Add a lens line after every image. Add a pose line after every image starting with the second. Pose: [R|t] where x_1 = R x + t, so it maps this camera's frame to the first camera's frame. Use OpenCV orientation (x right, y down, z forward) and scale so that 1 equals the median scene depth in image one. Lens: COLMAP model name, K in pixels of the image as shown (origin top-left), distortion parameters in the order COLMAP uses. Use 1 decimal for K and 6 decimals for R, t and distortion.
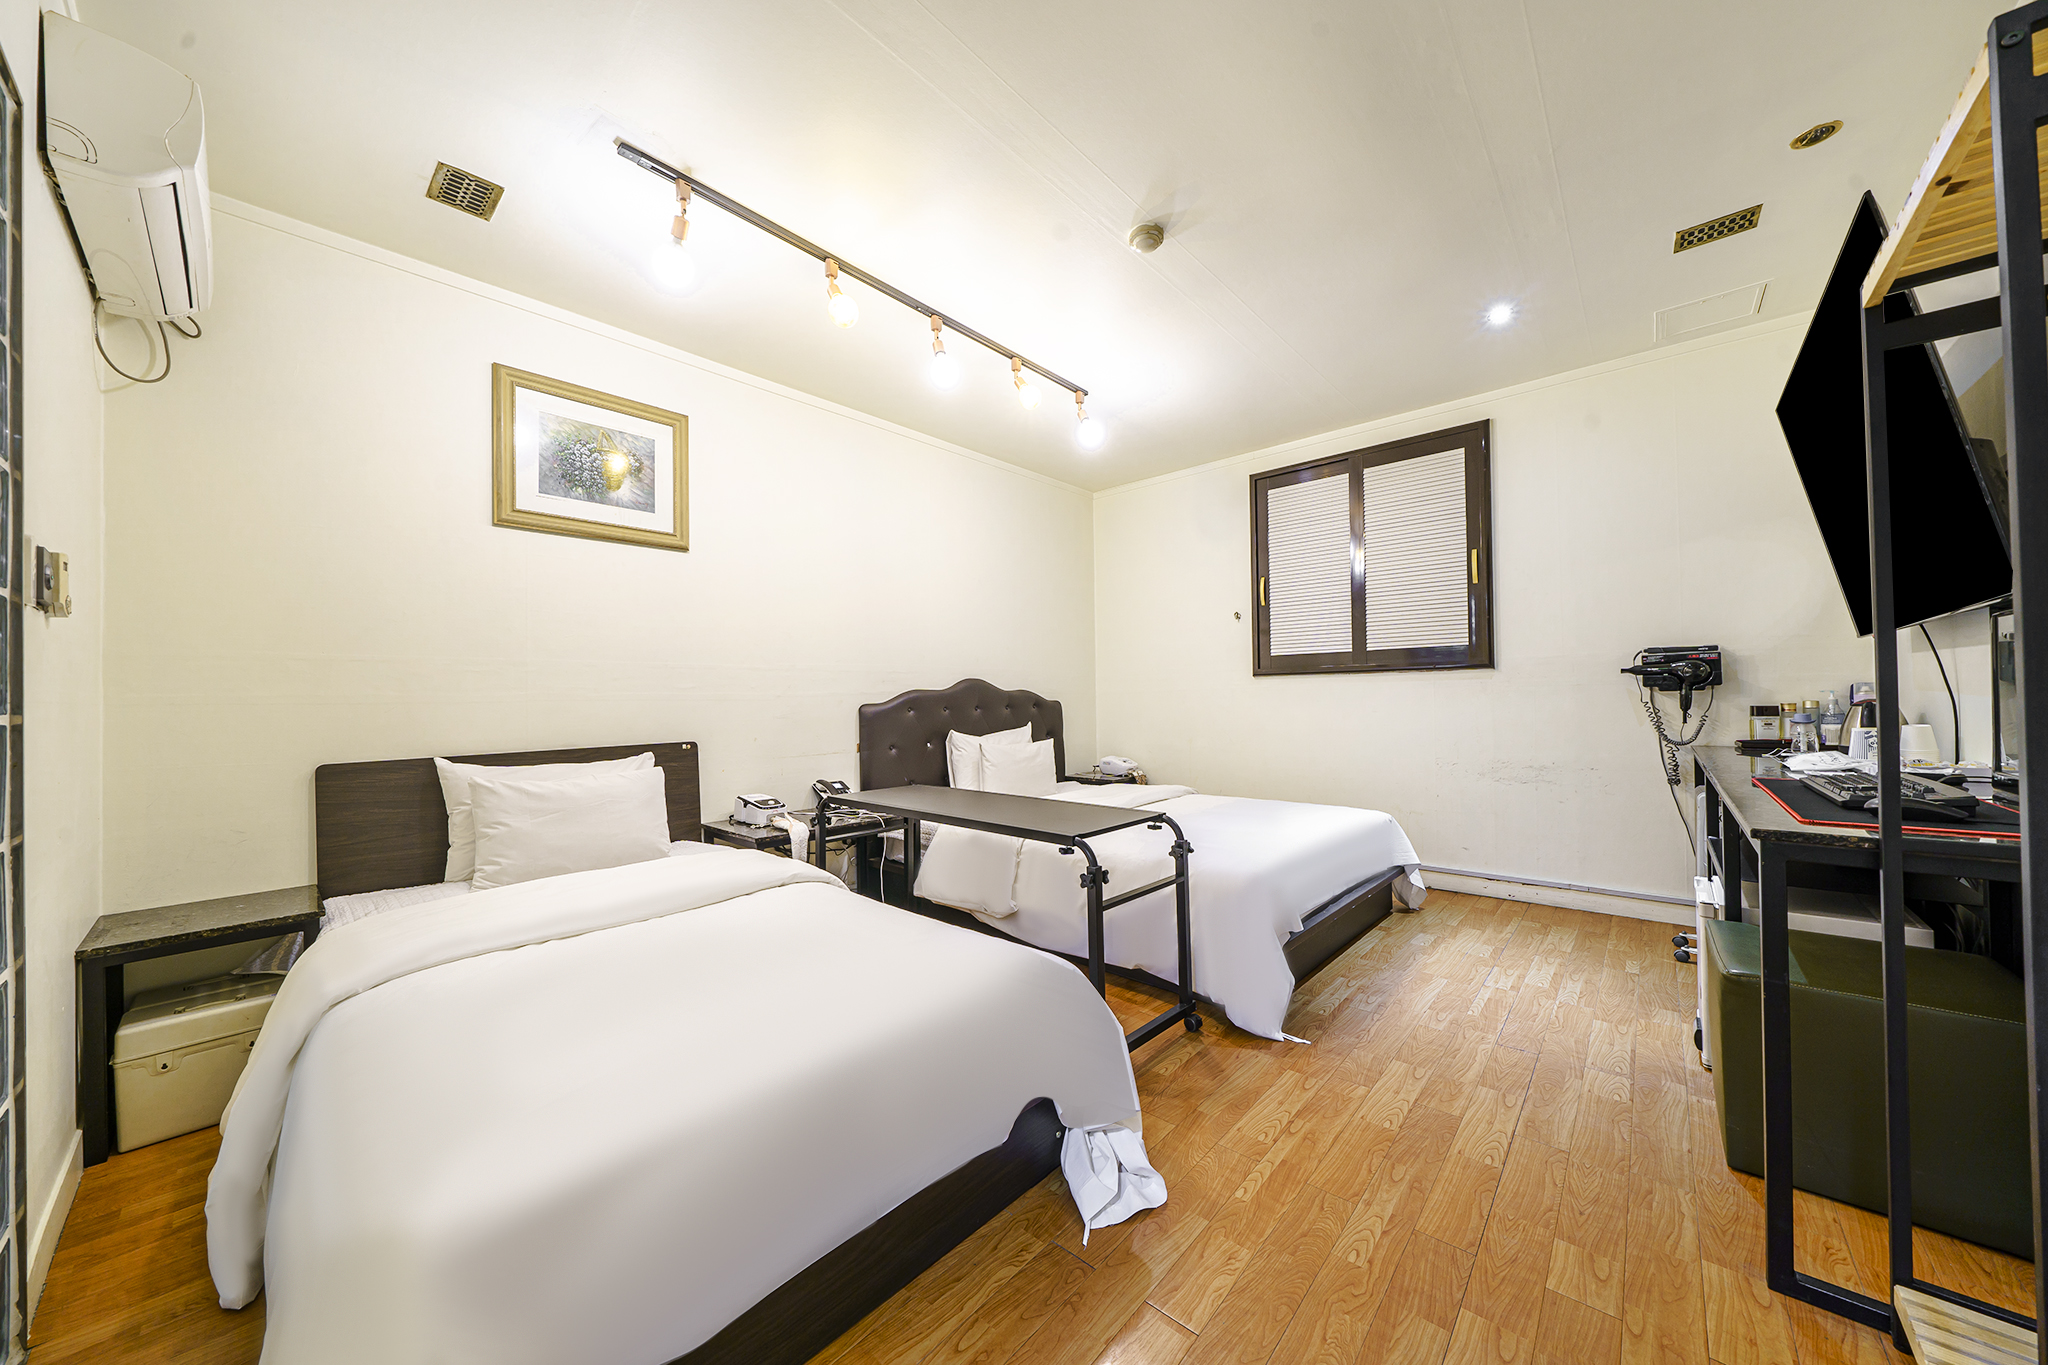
lens RADIAL K [[700.5, 0, 1023.1], [0, 700.5, 698.0], [0, 0, 1]] dist [-0.005734, -0.000042]
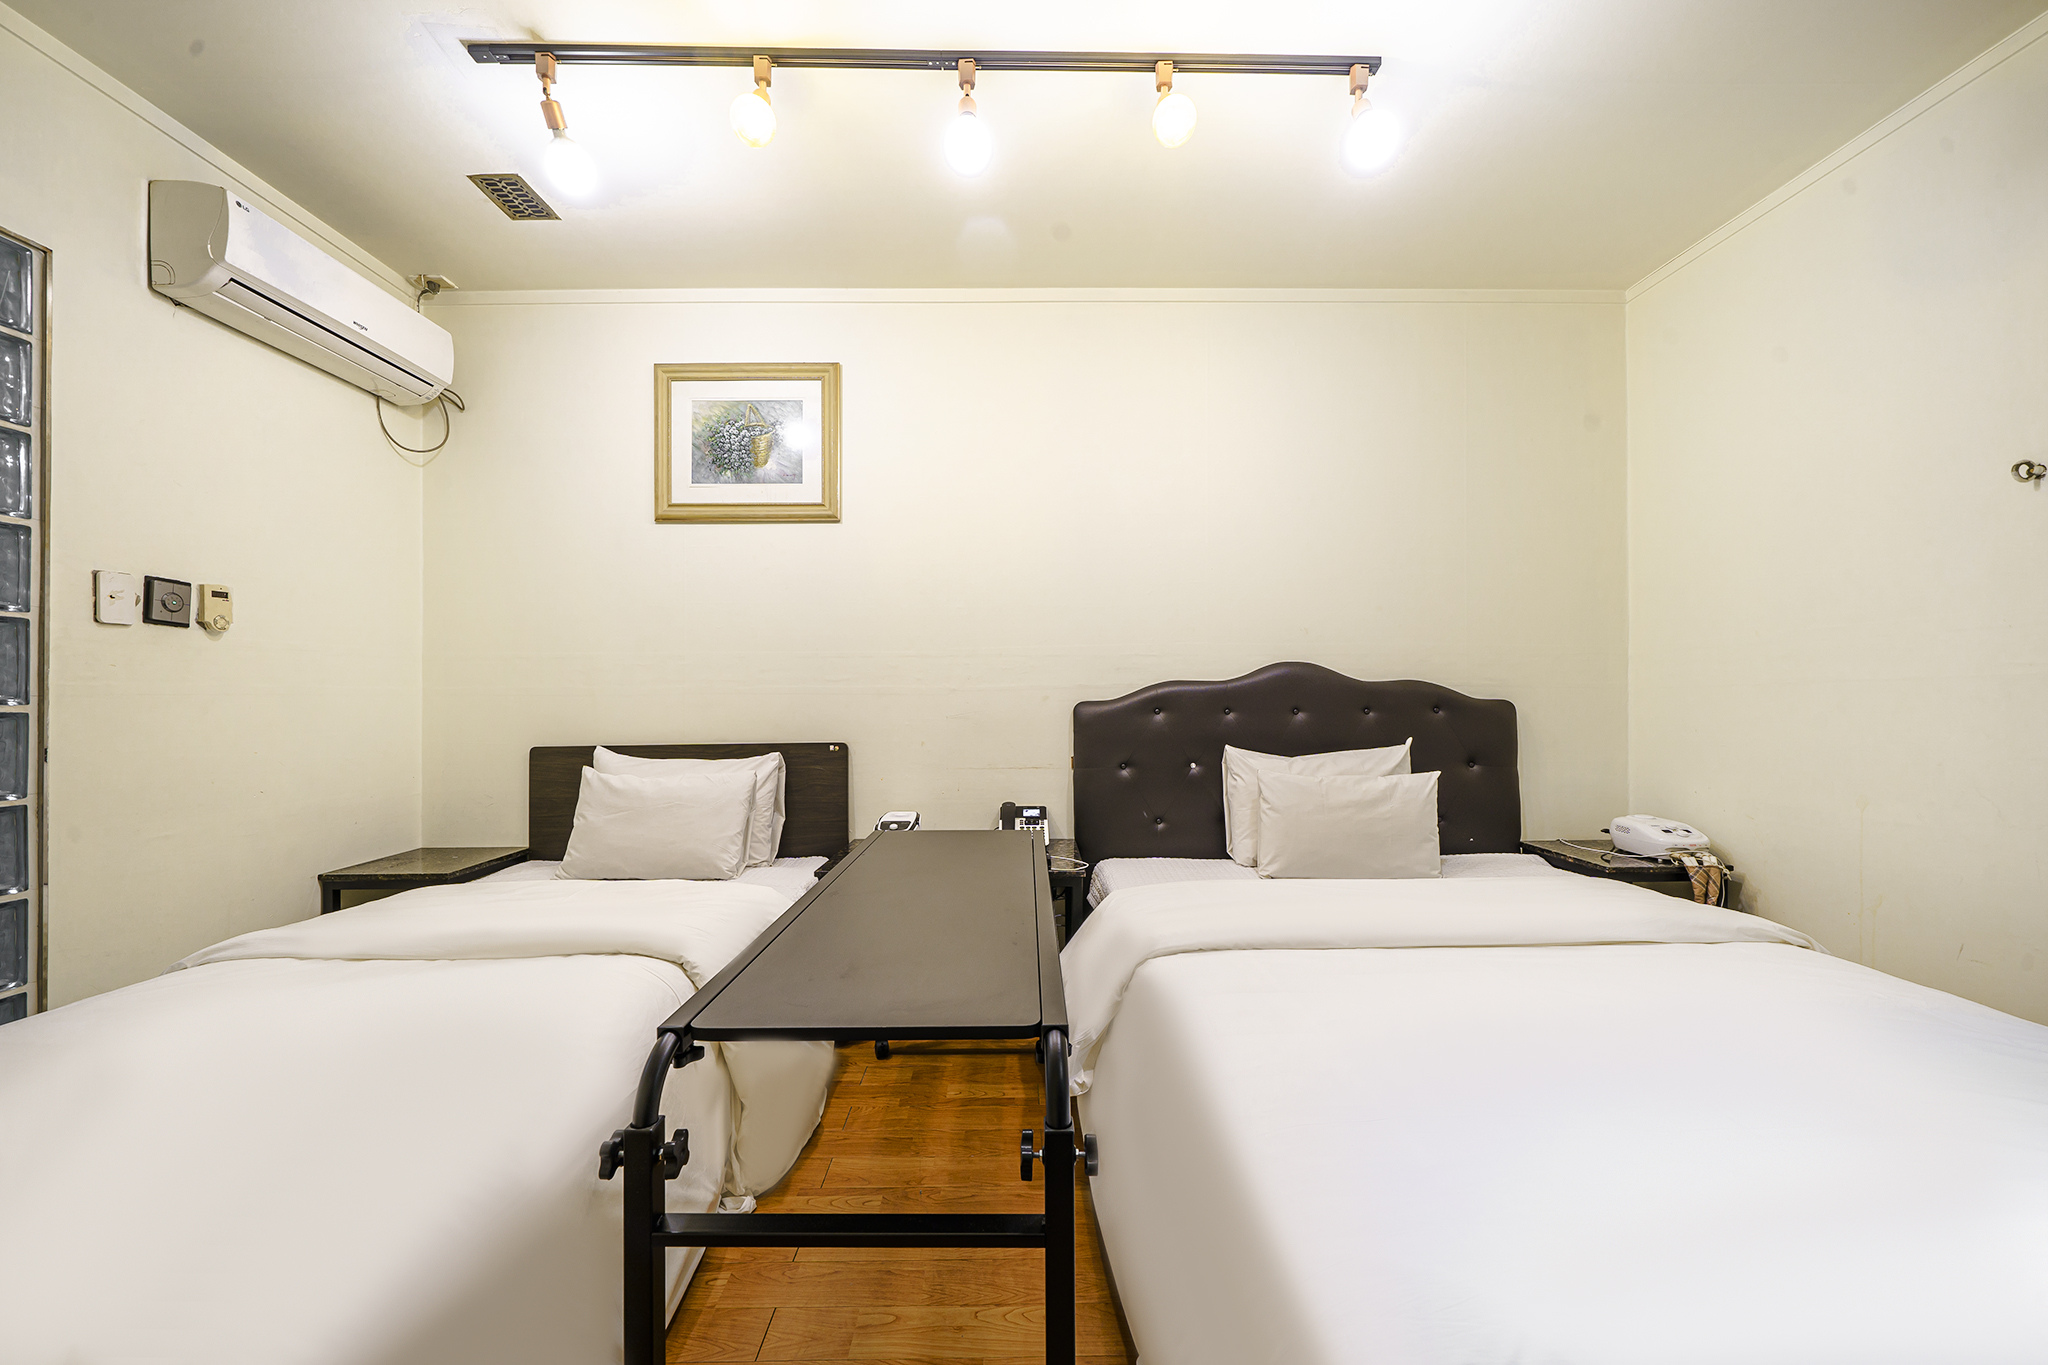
lens RADIAL K [[745.3, 0, 1016.4], [0, 745.3, 693.7], [0, 0, 1]] dist [-0.005046, -0.000009]
pose [[0.677747, 0.011338, -0.735208, 0.406510], [-0.004961, 0.999929, 0.010847, -0.009839], [0.735279, -0.003704, 0.677755, 0.636758]]
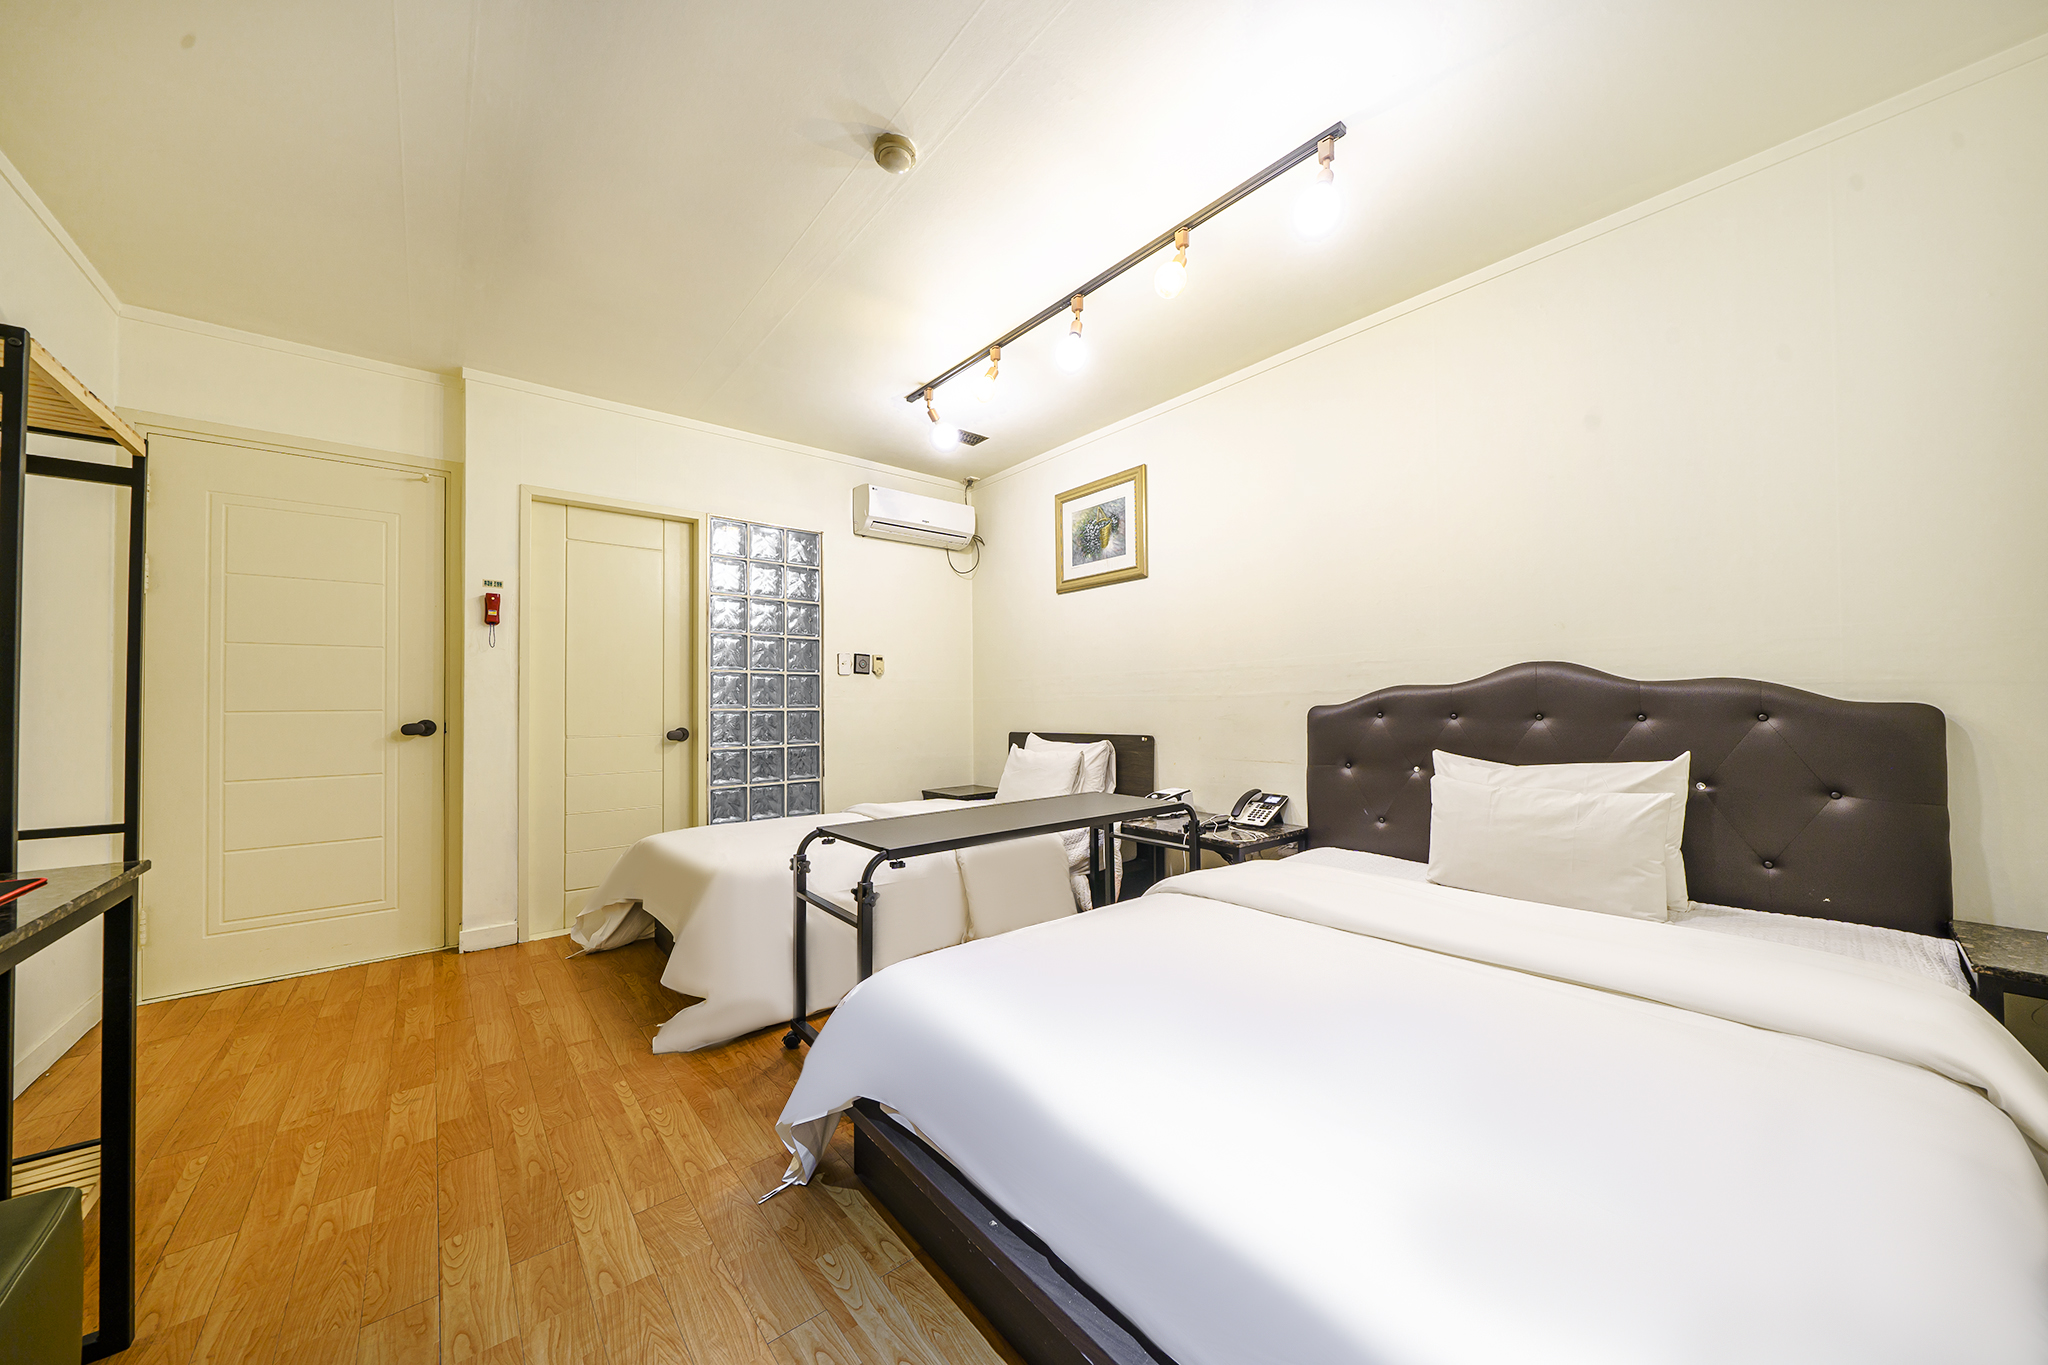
lens RADIAL K [[700.5, 0, 1023.1], [0, 700.5, 698.0], [0, 0, 1]] dist [-0.005734, -0.000042]
pose [[-0.133568, 0.009245, -0.990997, 0.878471], [0.014671, 0.999865, 0.007350, -0.015966], [0.990931, -0.013557, -0.133686, 1.120343]]
